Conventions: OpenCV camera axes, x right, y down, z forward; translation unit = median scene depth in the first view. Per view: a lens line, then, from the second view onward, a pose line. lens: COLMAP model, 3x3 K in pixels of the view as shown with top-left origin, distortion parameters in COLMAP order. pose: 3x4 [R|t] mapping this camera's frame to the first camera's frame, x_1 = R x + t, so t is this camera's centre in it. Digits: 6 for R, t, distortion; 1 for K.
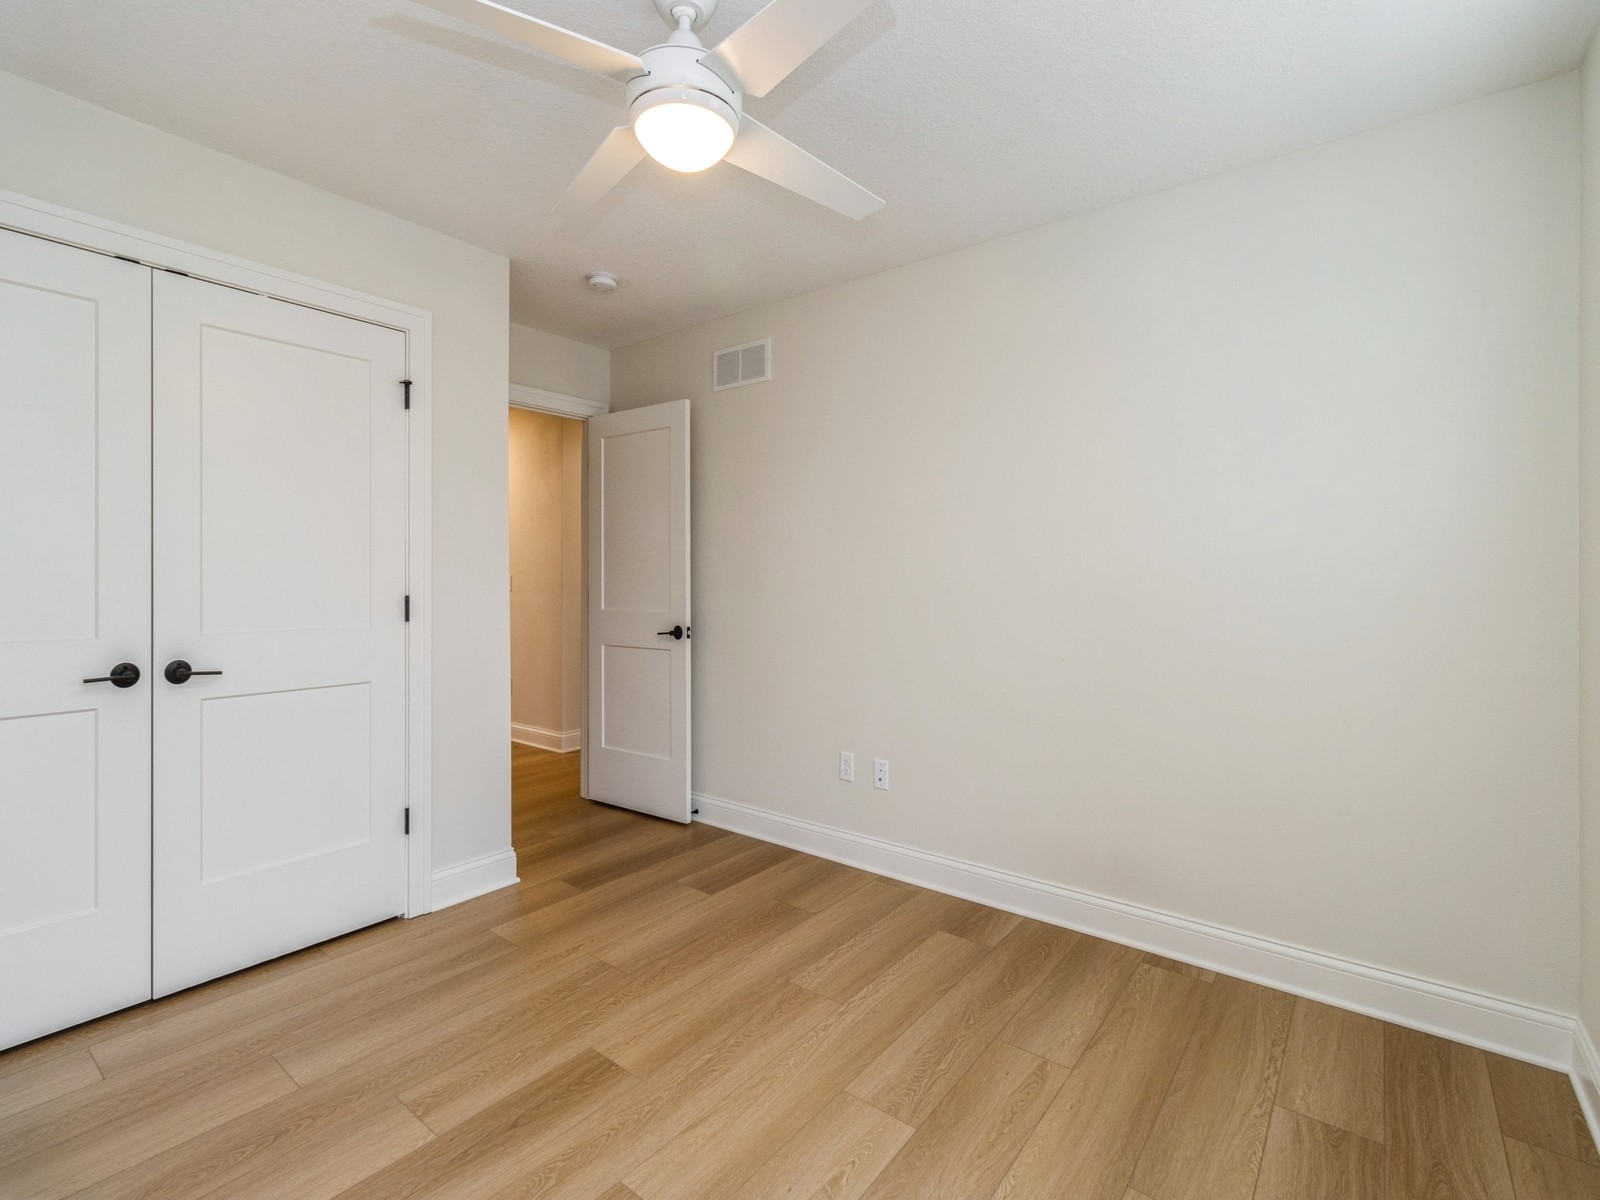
lens RADIAL K [[754.8, 0, 793.5], [0, 754.8, 588.0], [0, 0, 1]] dist [0.005279, -0.001377]
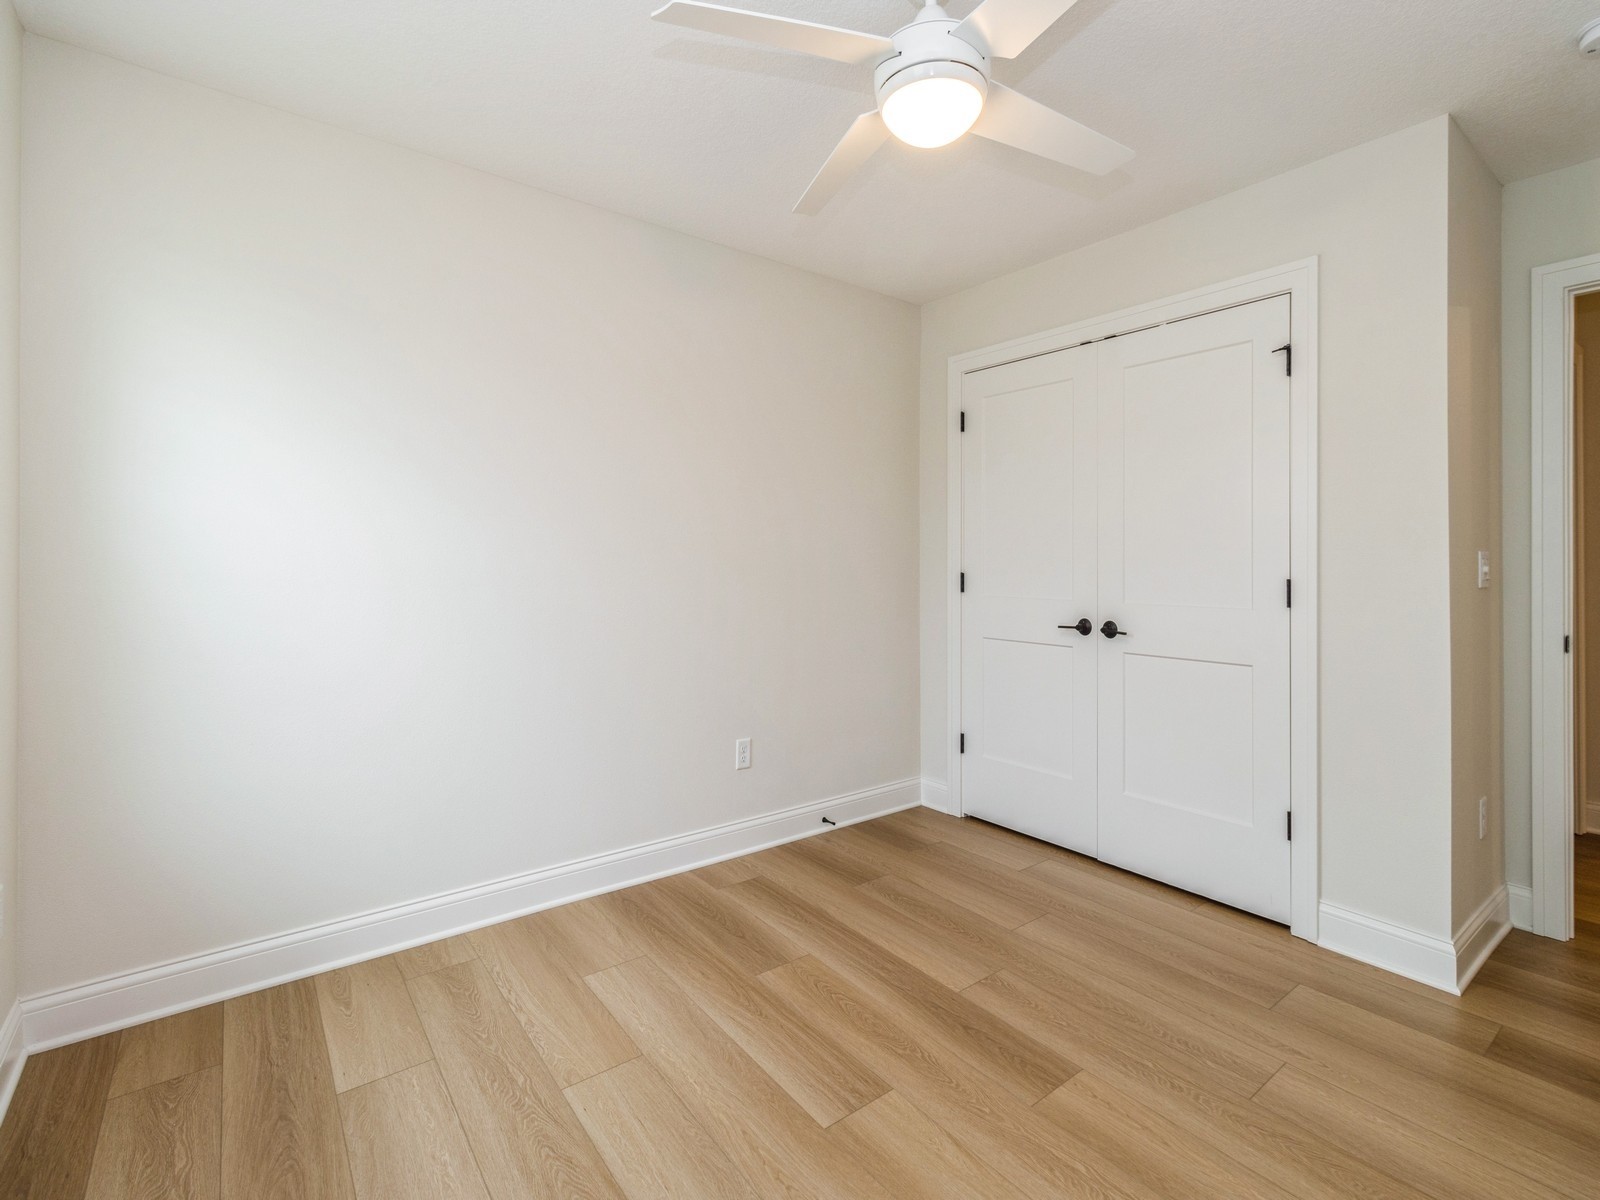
lens RADIAL K [[754.8, 0, 814.3], [0, 754.8, 563.3], [0, 0, 1]] dist [0.005279, -0.001377]
pose [[-0.249915, -0.000637, -0.968268, 0.651052], [-0.013672, 0.999902, 0.002871, -0.004337], [0.968171, 0.013955, -0.249899, 0.838597]]
